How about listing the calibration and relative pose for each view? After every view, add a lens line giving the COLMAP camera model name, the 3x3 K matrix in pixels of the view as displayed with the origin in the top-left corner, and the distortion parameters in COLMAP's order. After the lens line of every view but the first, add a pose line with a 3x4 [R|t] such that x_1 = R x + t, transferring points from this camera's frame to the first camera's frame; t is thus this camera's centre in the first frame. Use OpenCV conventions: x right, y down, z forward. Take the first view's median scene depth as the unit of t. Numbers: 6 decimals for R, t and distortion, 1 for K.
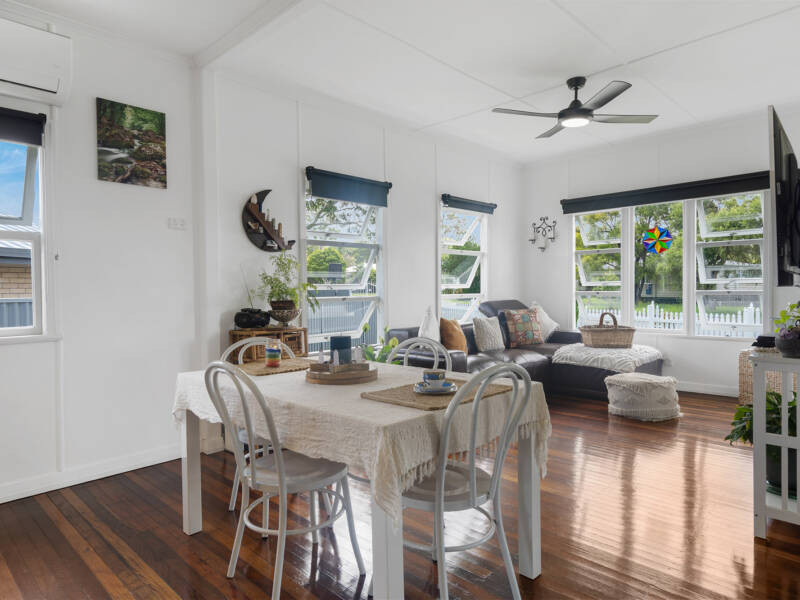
lens RADIAL K [[494.3, 0, 400.0], [0, 494.3, 300.0], [0, 0, 1]] dist [-0.004358, 0.000340]
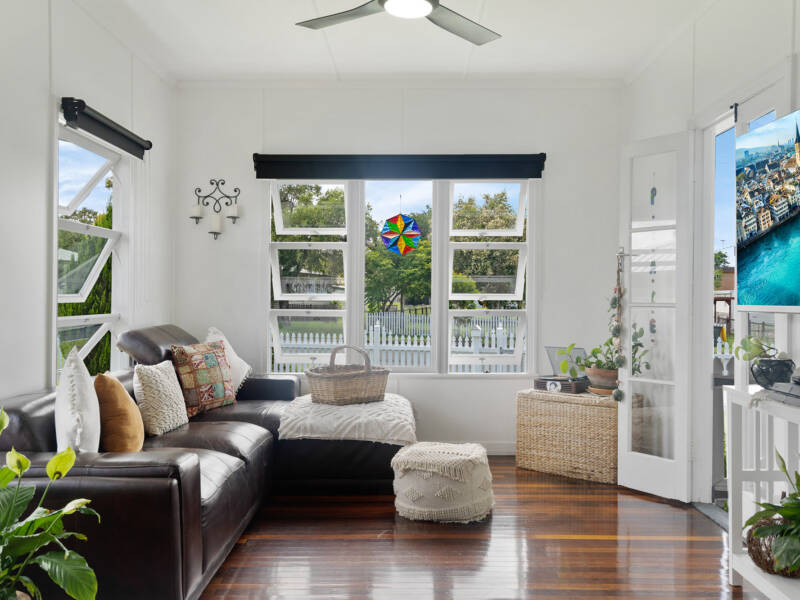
lens RADIAL K [[695.3, 0, 400.0], [0, 695.3, 300.0], [0, 0, 1]] dist [-0.000164, -0.000268]
pose [[0.722848, 0.010086, 0.690934, -0.121961], [0.003542, 0.999826, -0.018300, -0.013827], [-0.690998, 0.015675, 0.722686, 0.301008]]
